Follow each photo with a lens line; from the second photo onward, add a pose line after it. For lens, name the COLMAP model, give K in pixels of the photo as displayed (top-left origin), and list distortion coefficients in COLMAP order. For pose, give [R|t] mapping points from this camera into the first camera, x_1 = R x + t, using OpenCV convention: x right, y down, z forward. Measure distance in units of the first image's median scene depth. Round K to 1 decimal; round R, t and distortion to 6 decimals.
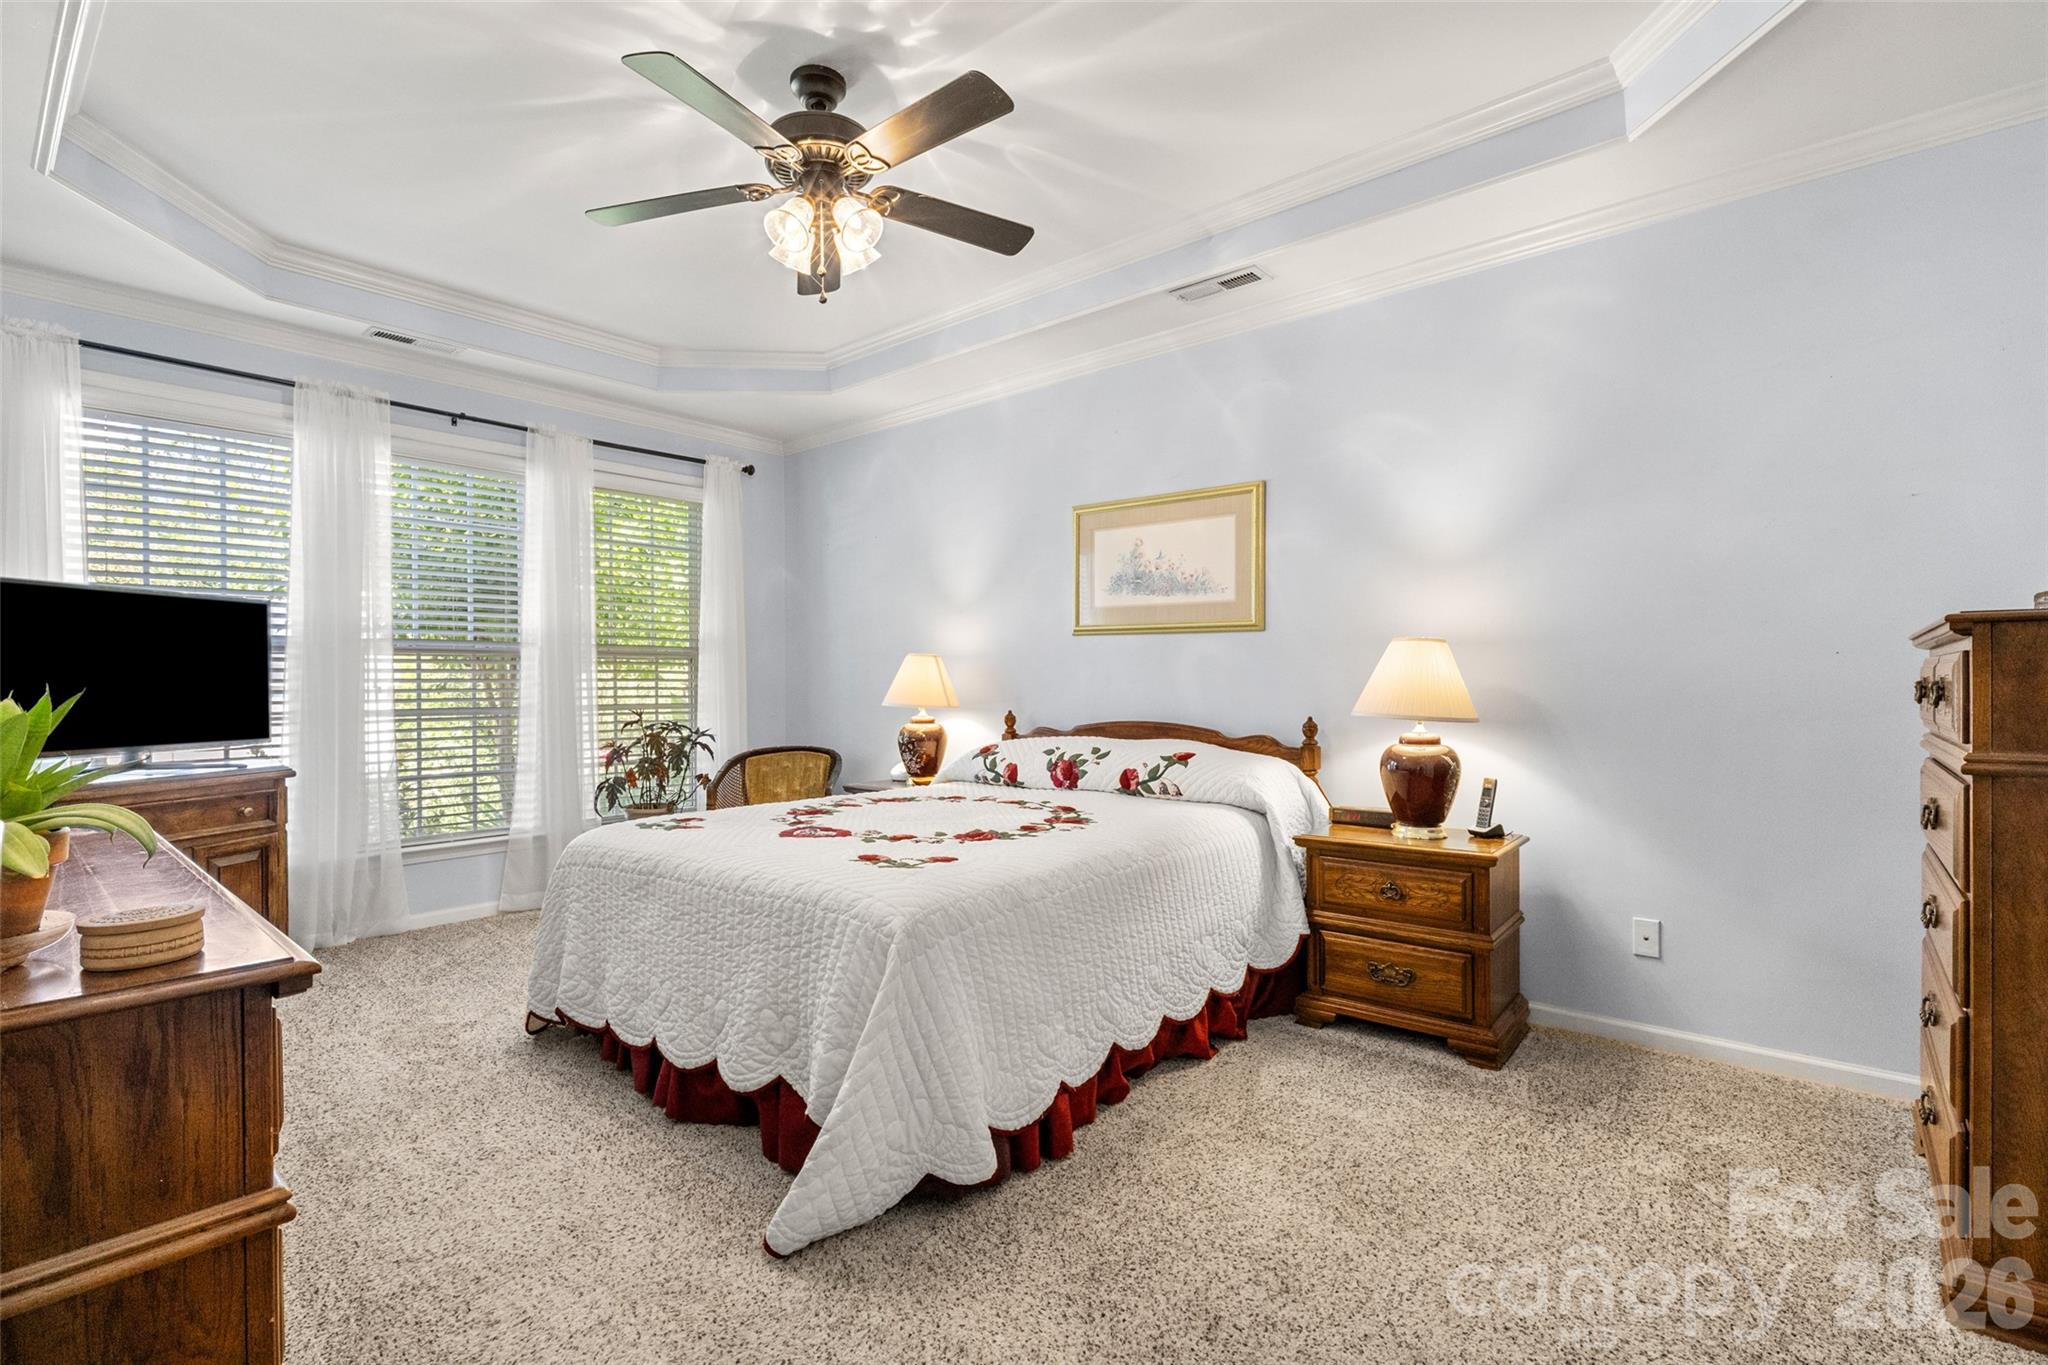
lens RADIAL K [[958.2, 0, 1030.8], [0, 958.2, 678.6], [0, 0, 1]] dist [-0.003771, 0.000504]
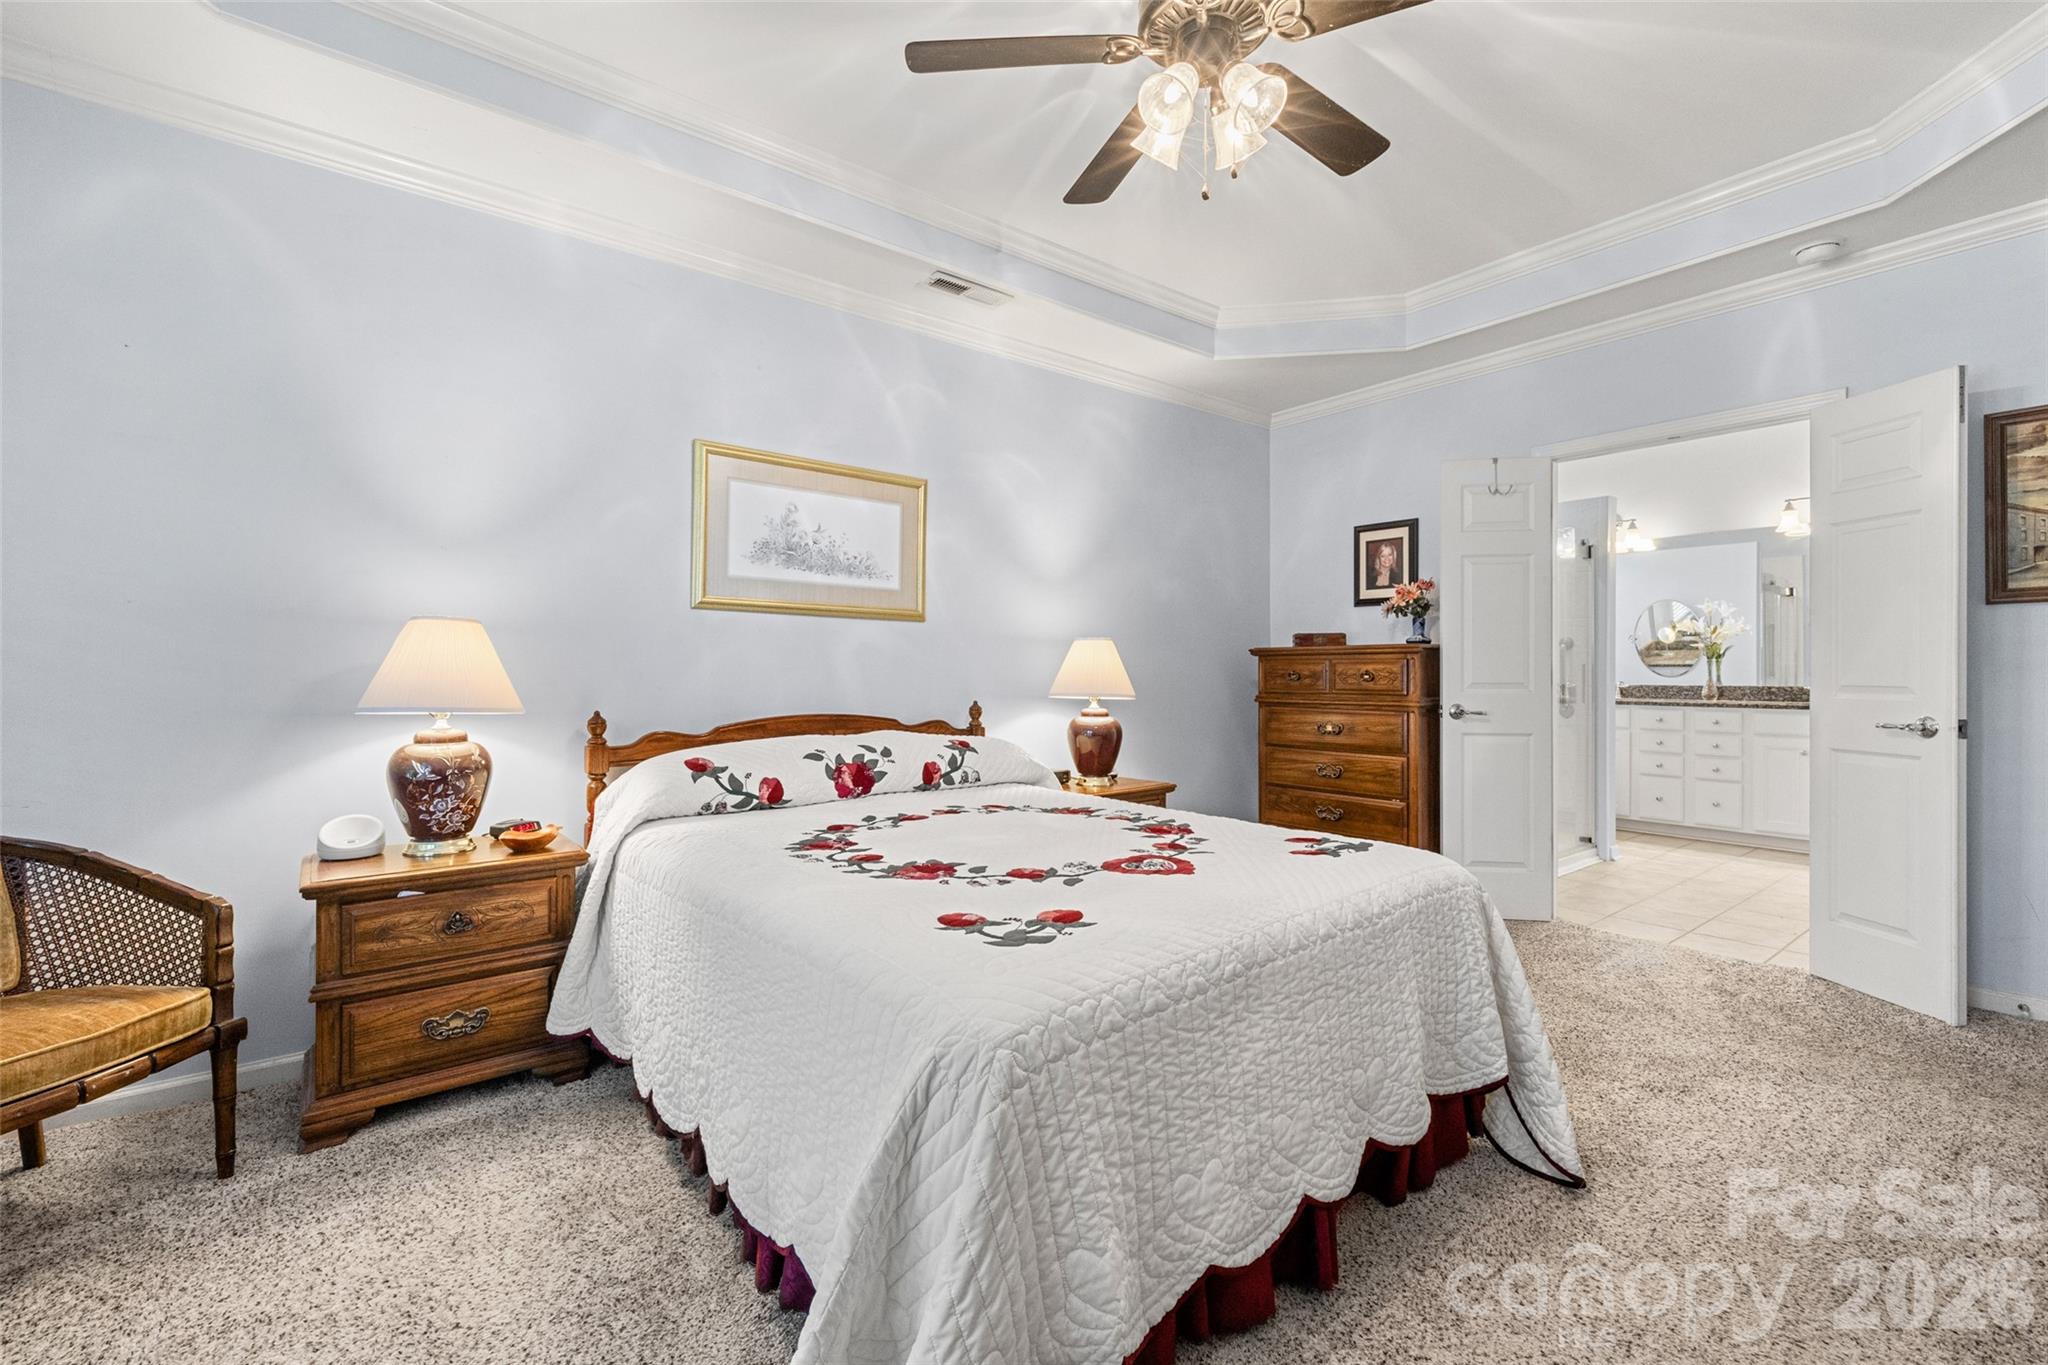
lens RADIAL K [[885.2, 0, 1024.7], [0, 885.2, 679.5], [0, 0, 1]] dist [0.005437, 0.000383]
pose [[0.196468, -0.006220, 0.980491, -0.675477], [-0.002922, 0.999972, 0.006929, 0.006399], [-0.980506, -0.004227, 0.196444, 0.686819]]
